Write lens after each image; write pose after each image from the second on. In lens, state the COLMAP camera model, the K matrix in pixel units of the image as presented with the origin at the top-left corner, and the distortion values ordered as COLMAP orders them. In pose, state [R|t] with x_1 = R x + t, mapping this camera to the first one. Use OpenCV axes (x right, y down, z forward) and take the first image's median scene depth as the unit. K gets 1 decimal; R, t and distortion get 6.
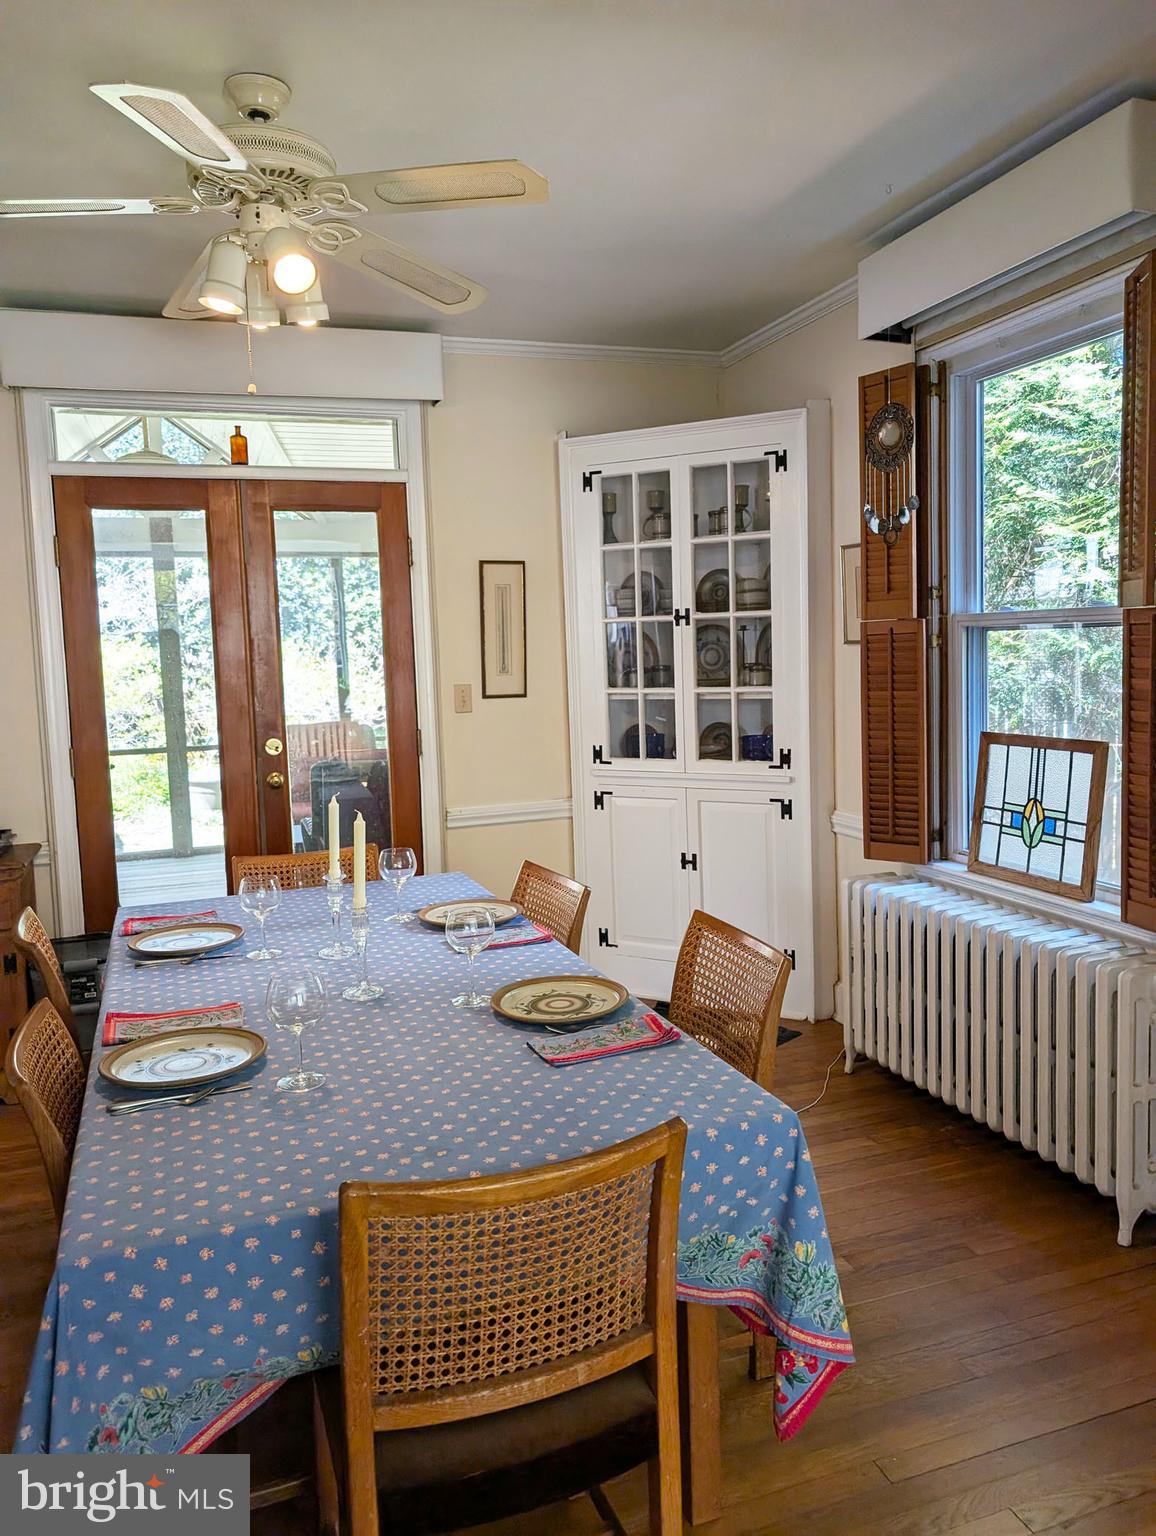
lens RADIAL K [[1098.4, 0, 595.7], [0, 1098.4, 742.3], [0, 0, 1]] dist [0.039807, -0.068318]
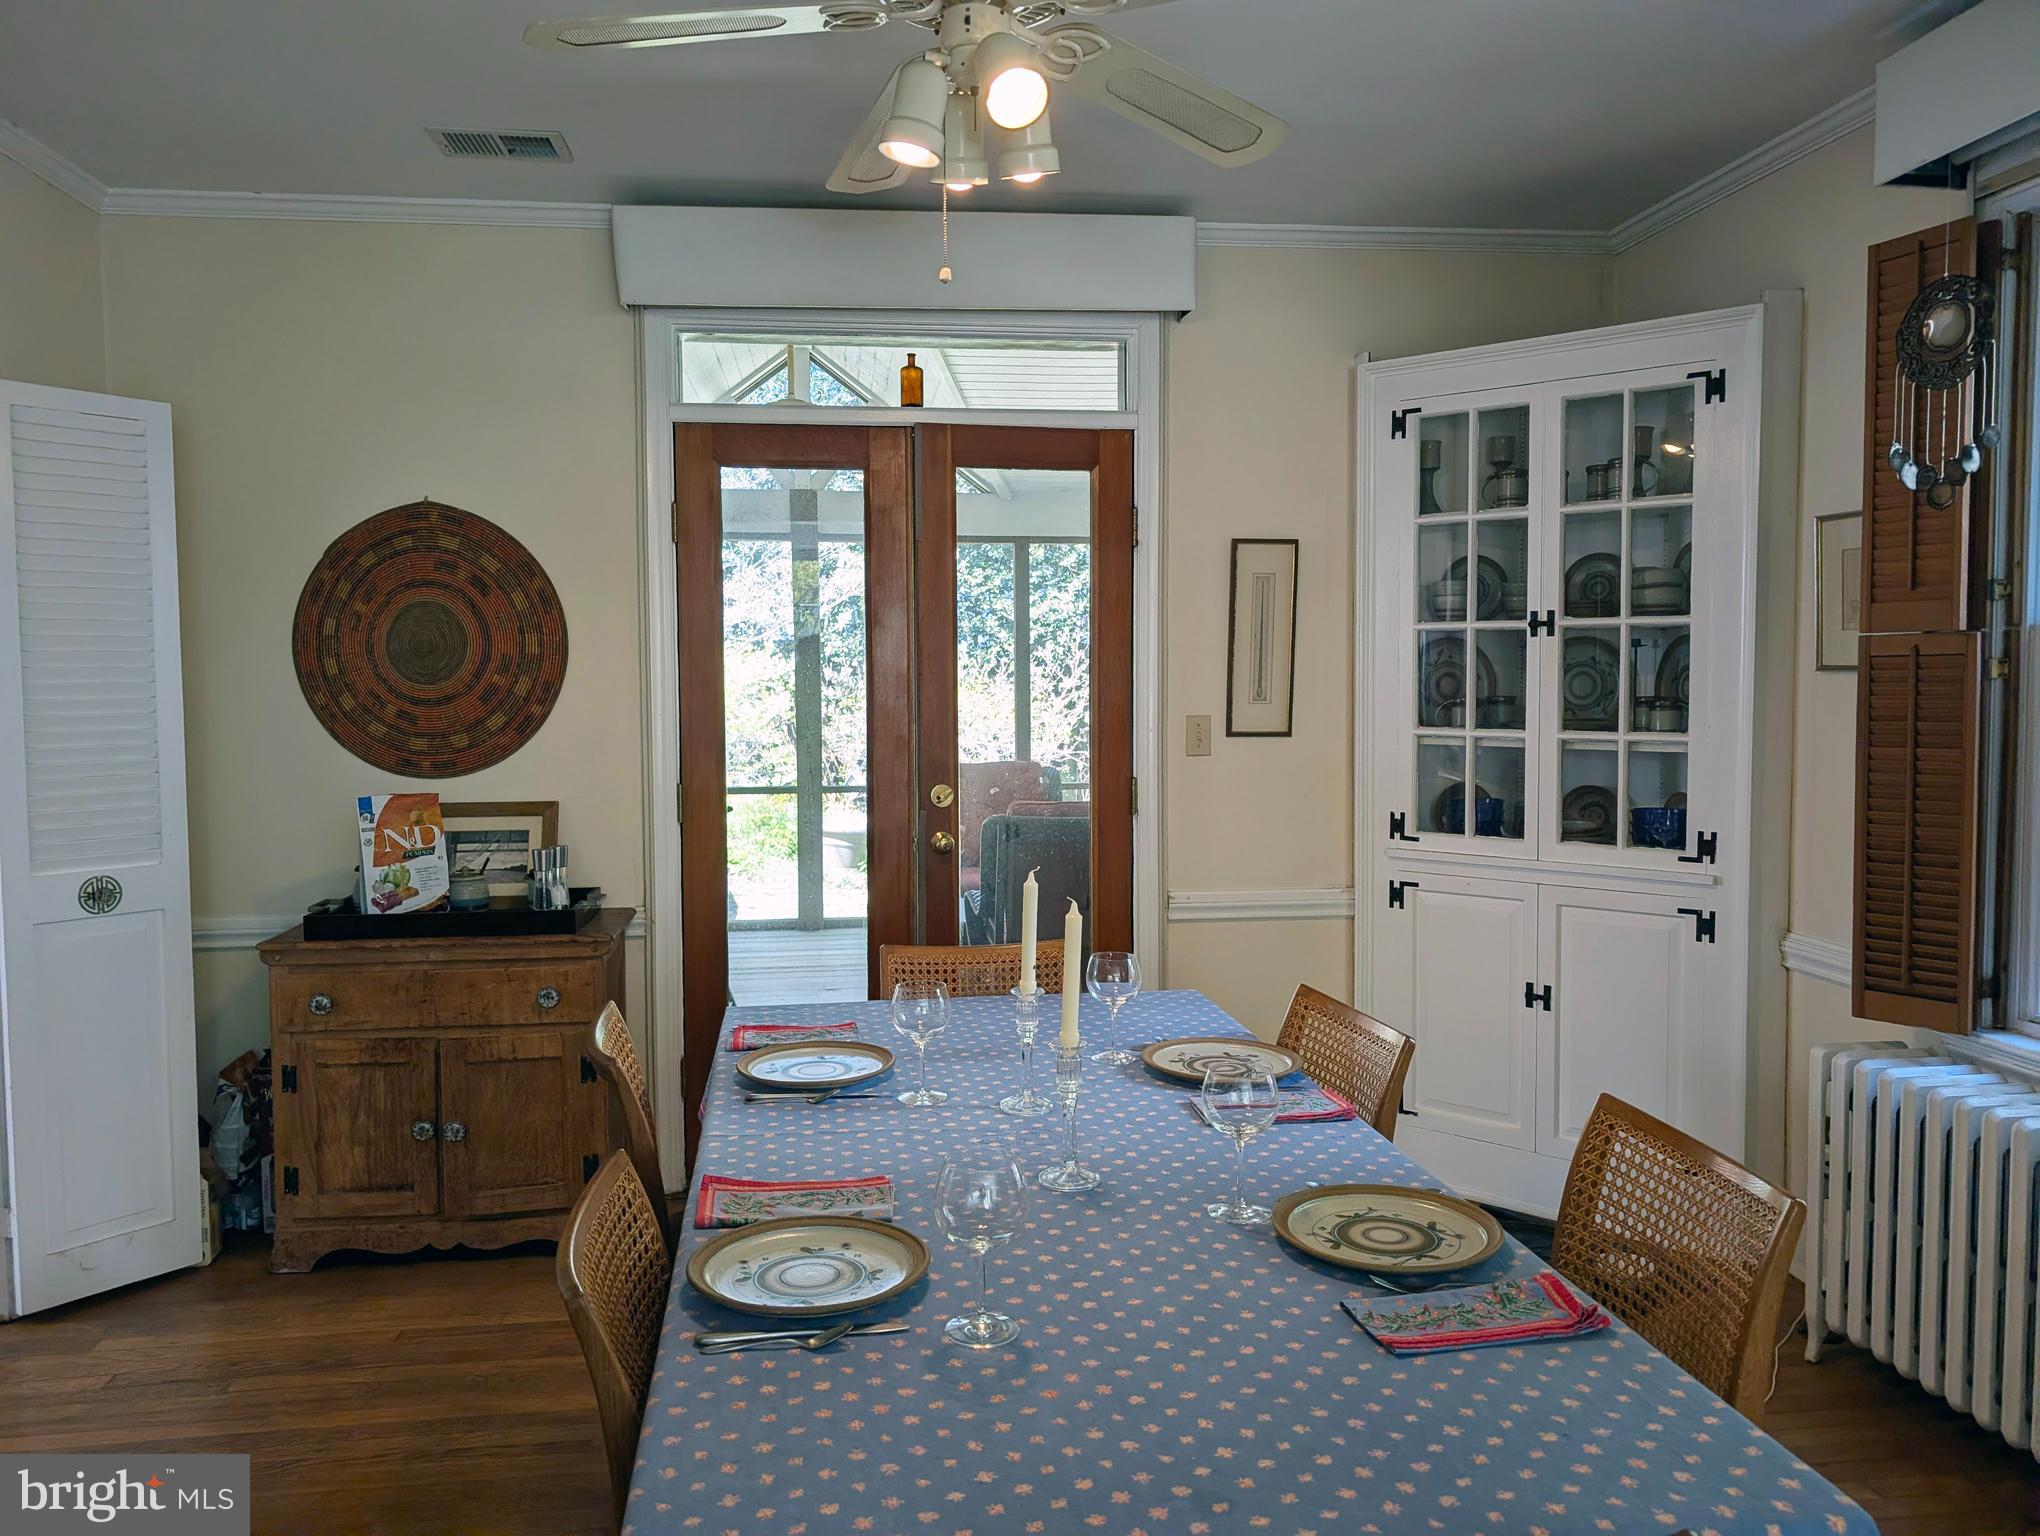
lens RADIAL K [[1458.9, 0, 1018.1], [0, 1458.9, 748.5], [0, 0, 1]] dist [0.039807, -0.068318]
pose [[0.975241, 0.037236, -0.217988, -0.039217], [-0.044347, 0.998629, -0.027821, -0.001066], [0.216653, 0.036799, 0.975555, 0.089299]]
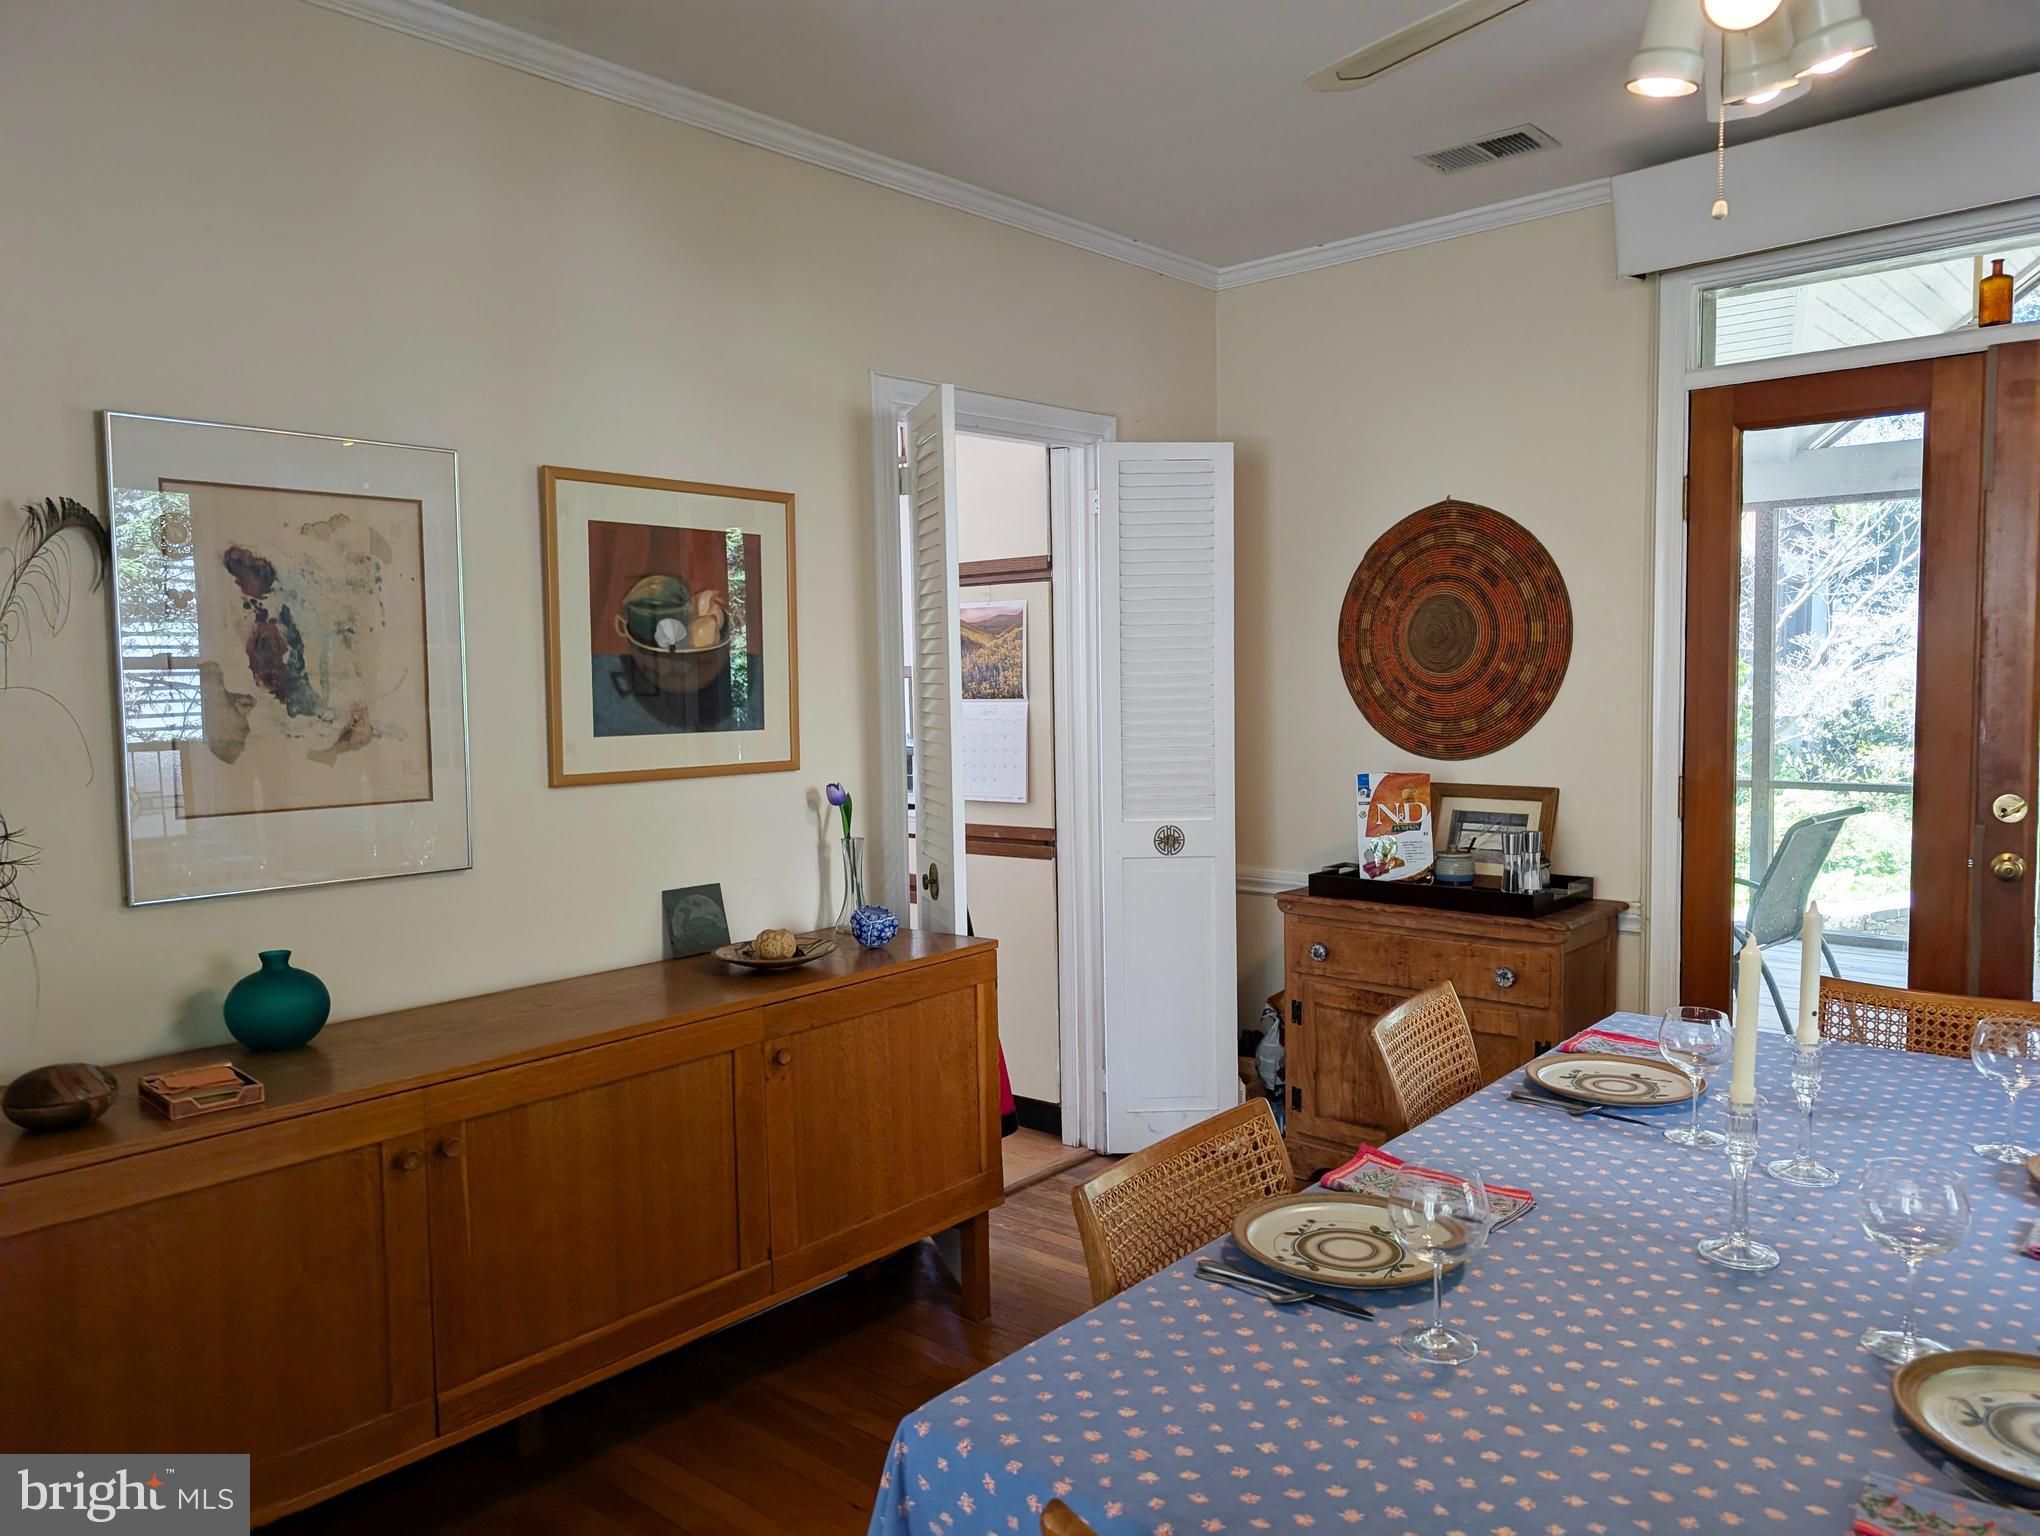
lens RADIAL K [[1467.2, 0, 1020.0], [0, 1467.2, 768.0], [0, 0, 1]] dist [0.006382, 0.003525]
pose [[0.479834, 0.083253, -0.873401, 0.160657], [-0.075972, 0.995691, 0.053172, -0.020213], [0.874064, 0.040841, 0.484091, 0.198012]]
